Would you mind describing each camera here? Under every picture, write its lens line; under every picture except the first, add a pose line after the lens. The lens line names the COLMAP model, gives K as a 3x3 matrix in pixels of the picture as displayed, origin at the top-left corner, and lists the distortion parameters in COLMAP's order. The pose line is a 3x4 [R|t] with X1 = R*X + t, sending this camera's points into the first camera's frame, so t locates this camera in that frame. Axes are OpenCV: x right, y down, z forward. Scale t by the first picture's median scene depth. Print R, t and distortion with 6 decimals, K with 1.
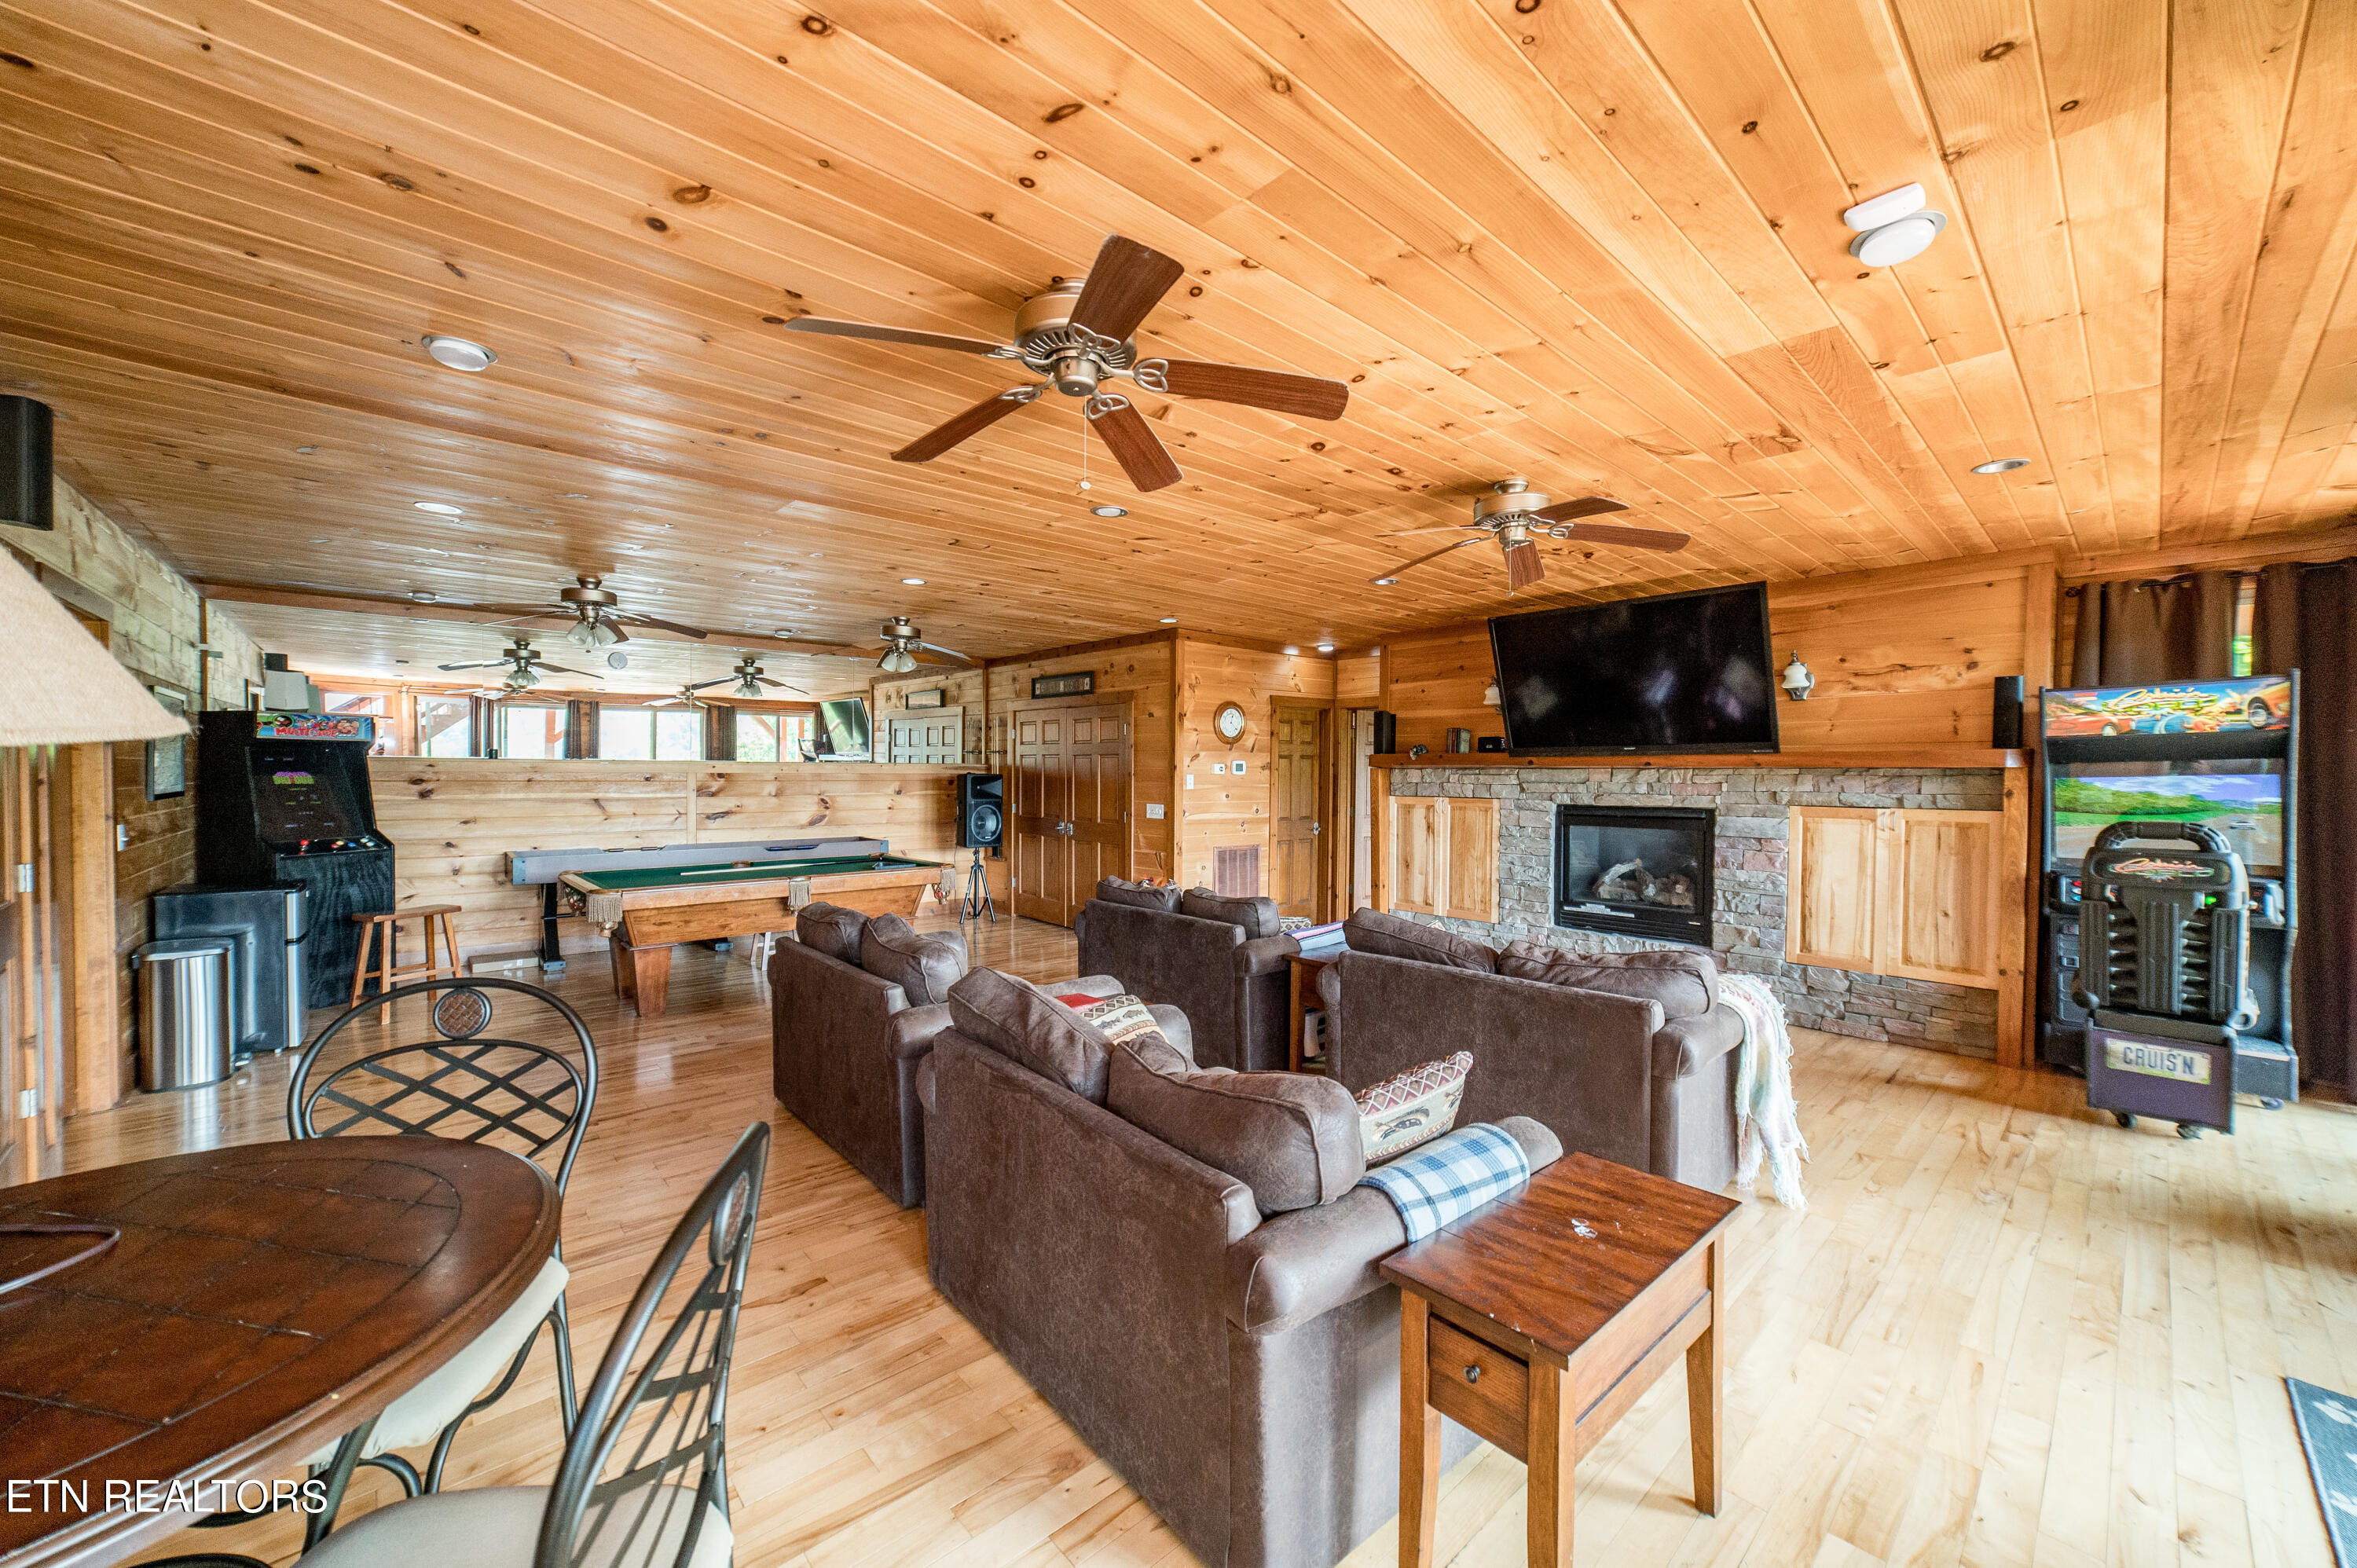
lens RADIAL K [[890.6, 0, 1186.3], [0, 890.6, 784.8], [0, 0, 1]] dist [-0.020527, 0.008550]
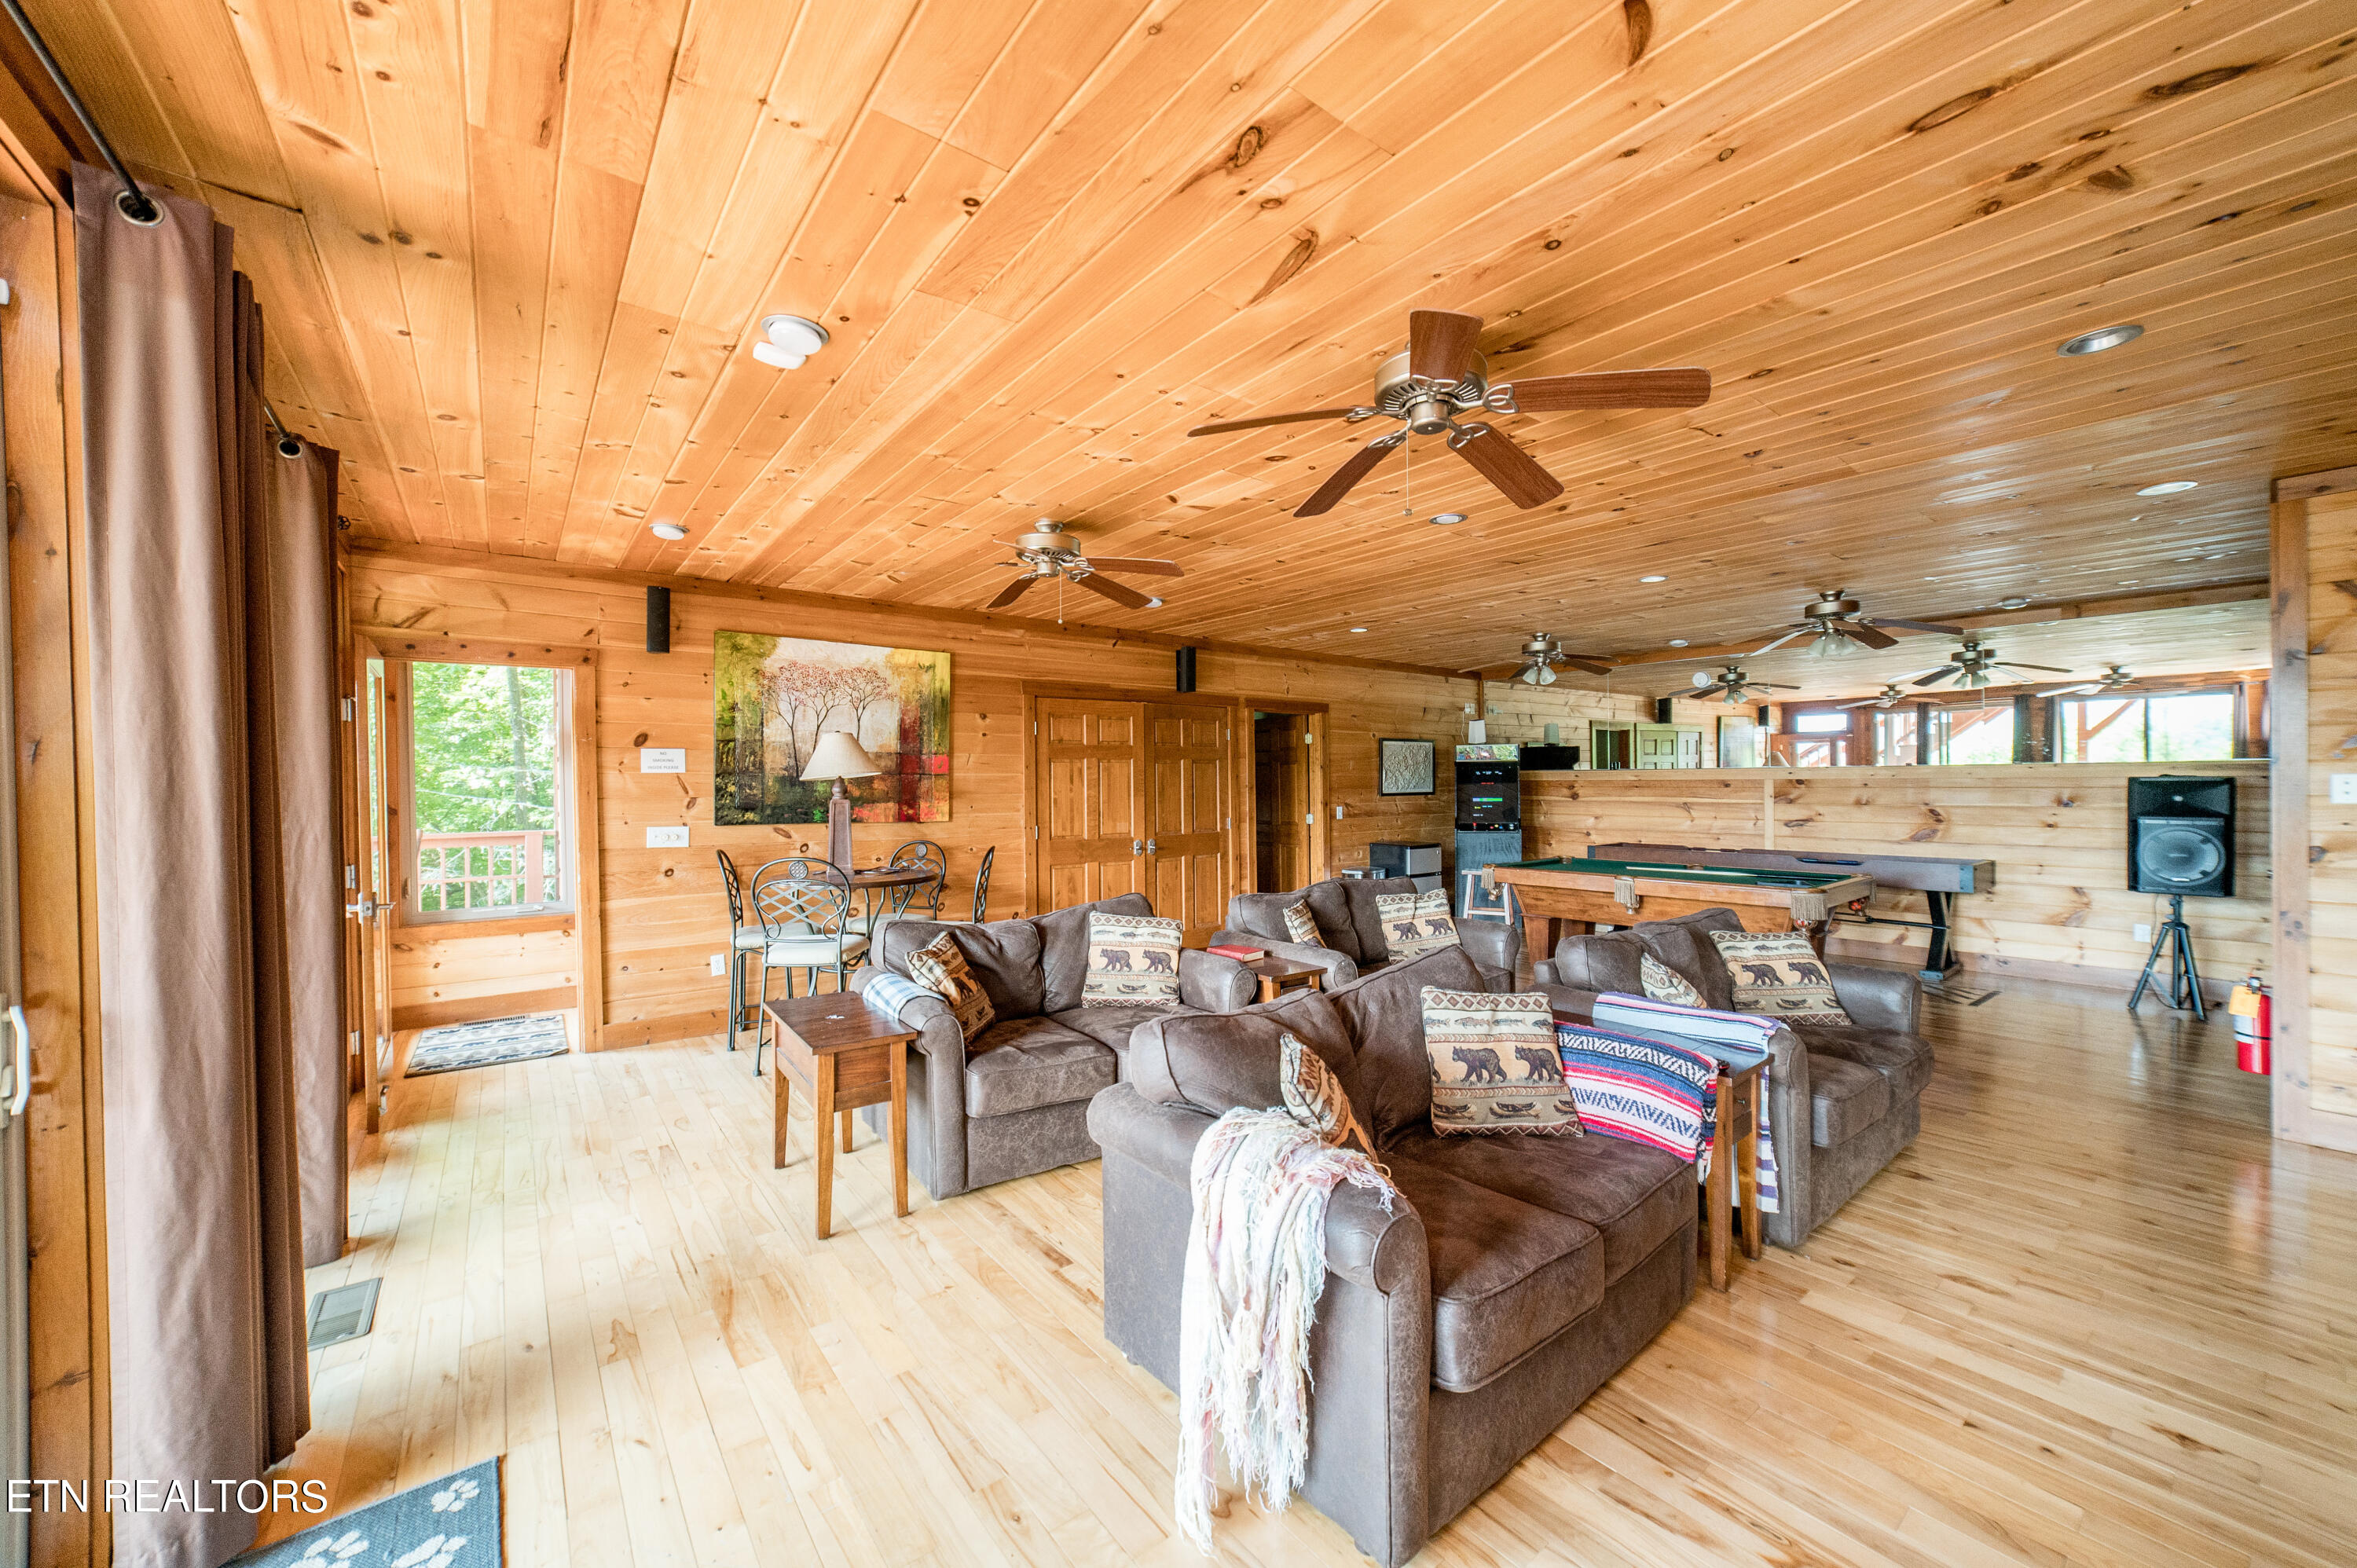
lens RADIAL K [[890.6, 0, 1186.3], [0, 890.6, 784.8], [0, 0, 1]] dist [-0.020527, 0.008550]
pose [[-0.084696, -0.004447, -0.996397, 0.457498], [-0.004320, 0.999982, -0.004096, -0.000631], [0.996397, 0.003958, -0.084714, 0.383152]]
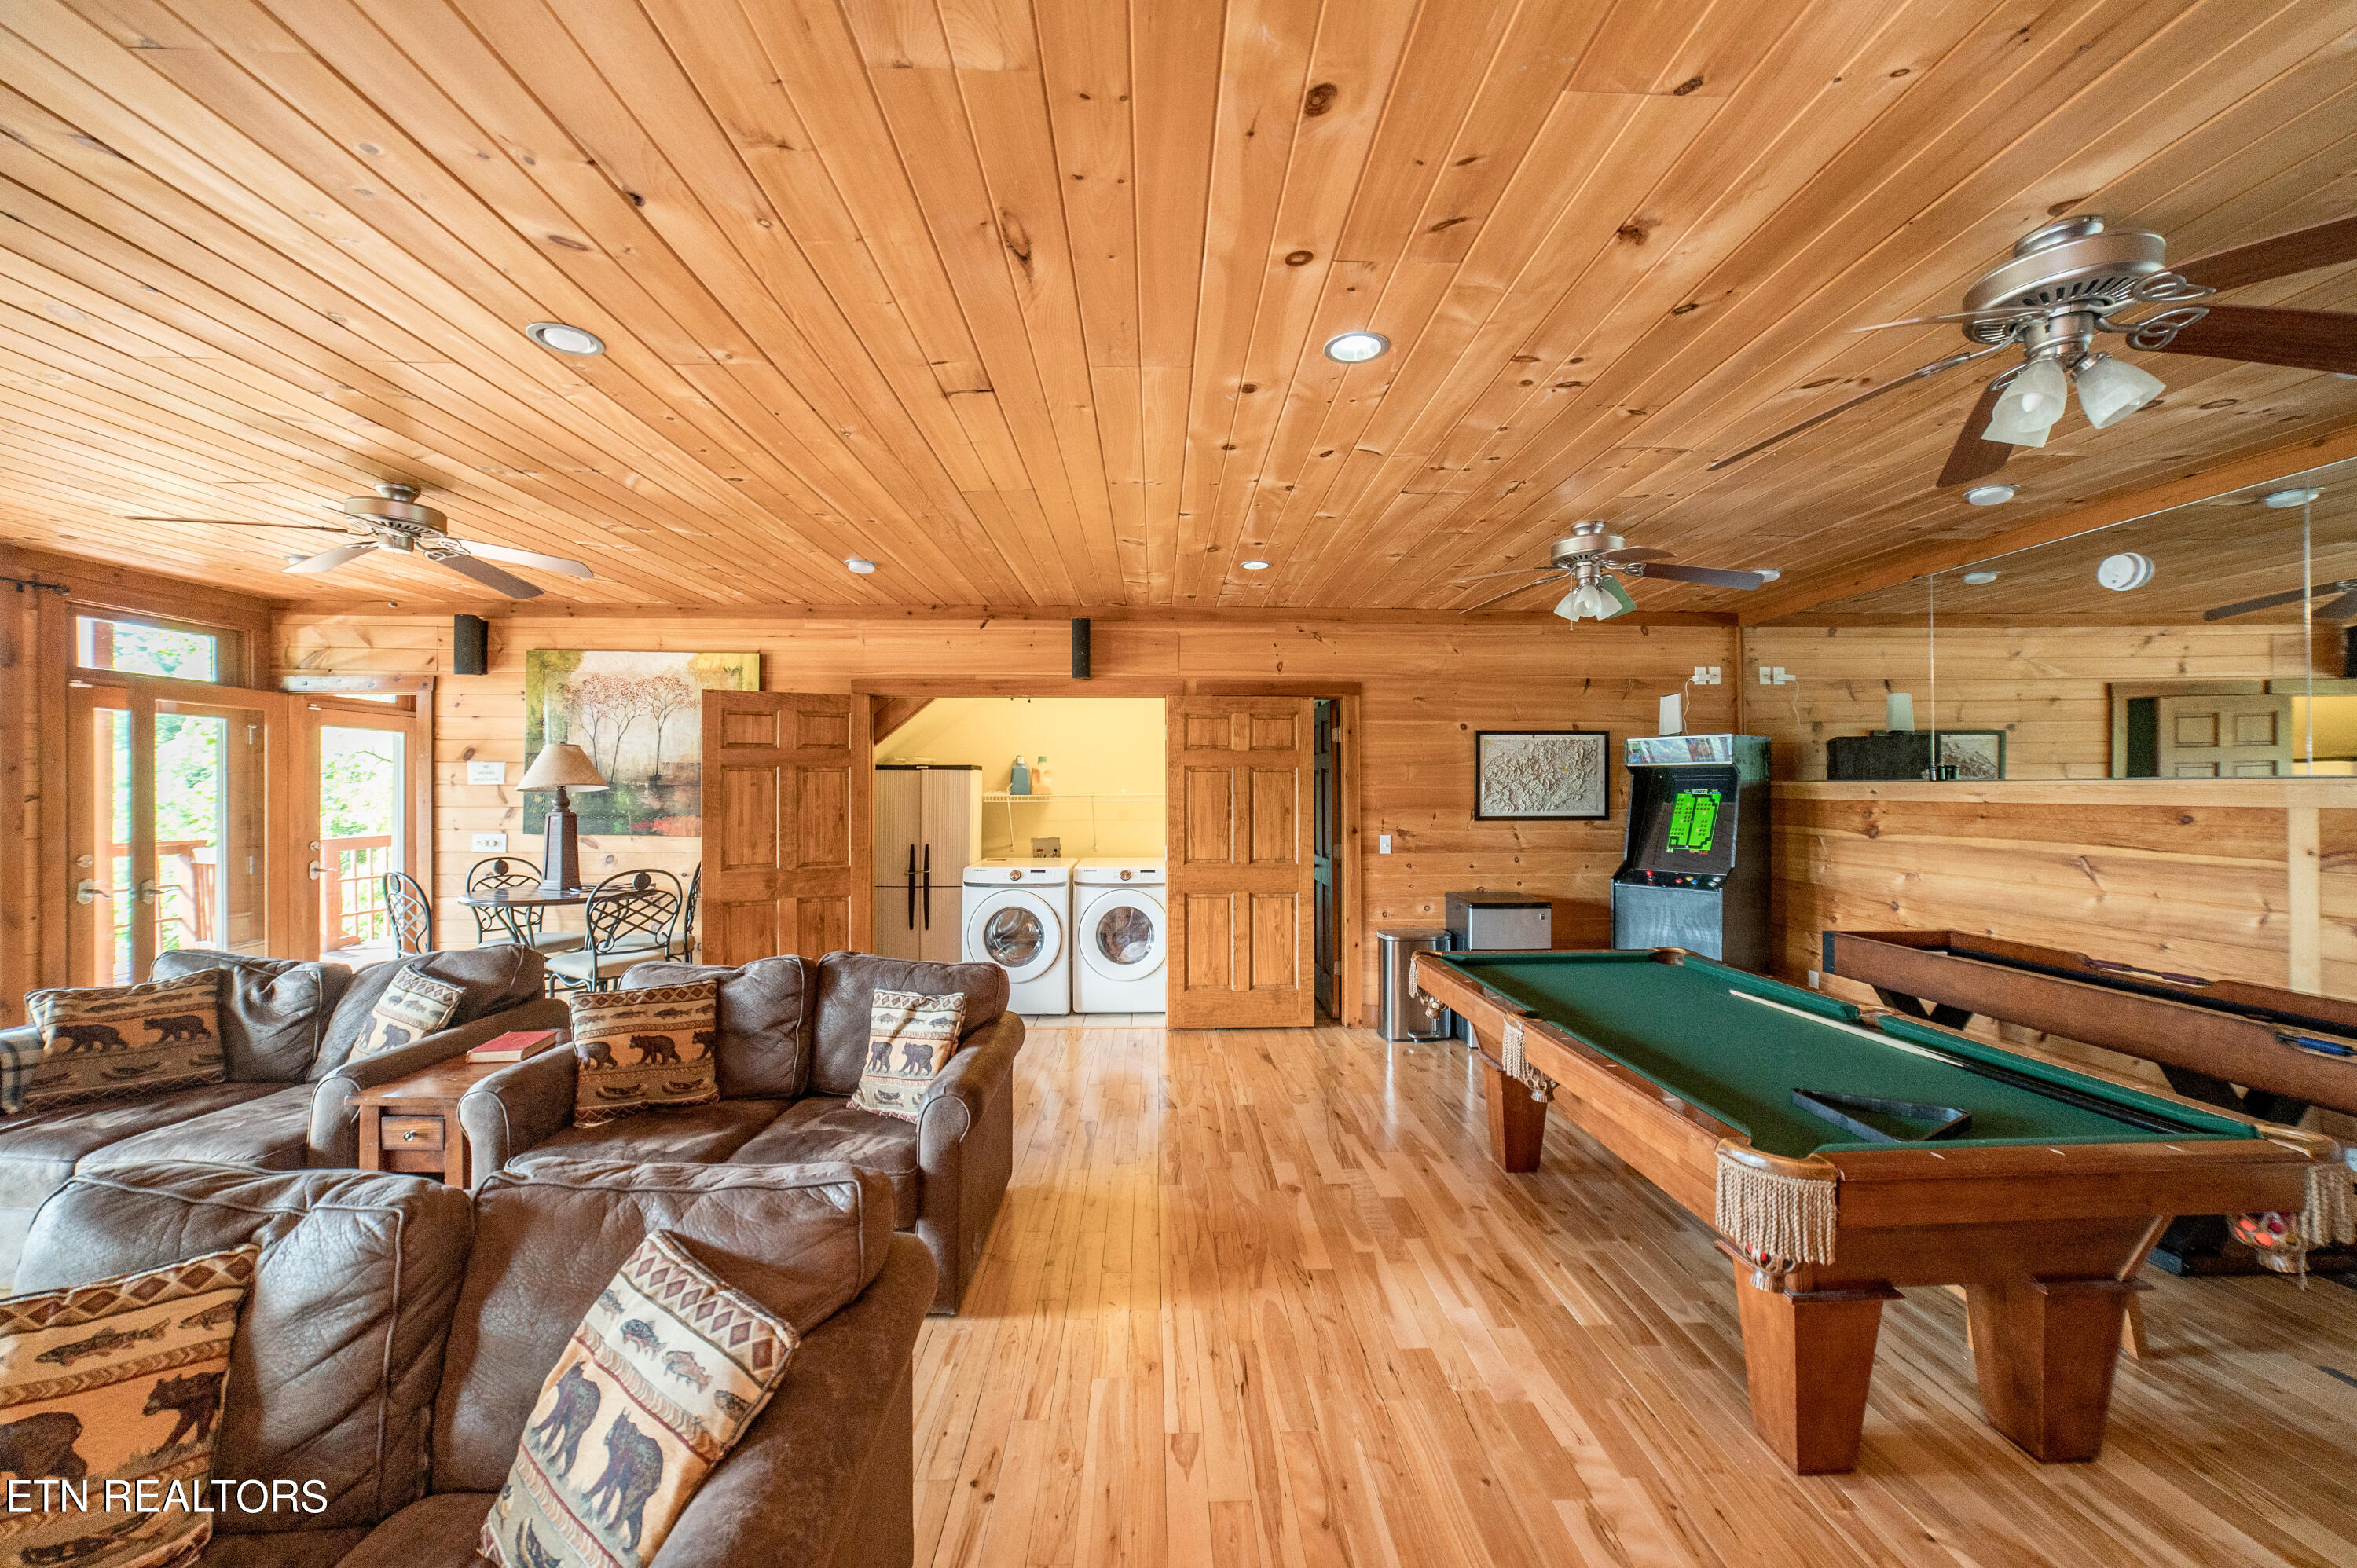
lens RADIAL K [[890.6, 0, 1186.3], [0, 890.6, 784.8], [0, 0, 1]] dist [-0.020527, 0.008550]
pose [[-0.650890, -0.012572, -0.759068, 0.045555], [-0.014076, 0.999891, -0.004490, -0.013887], [0.759041, 0.007762, -0.650996, 0.798184]]
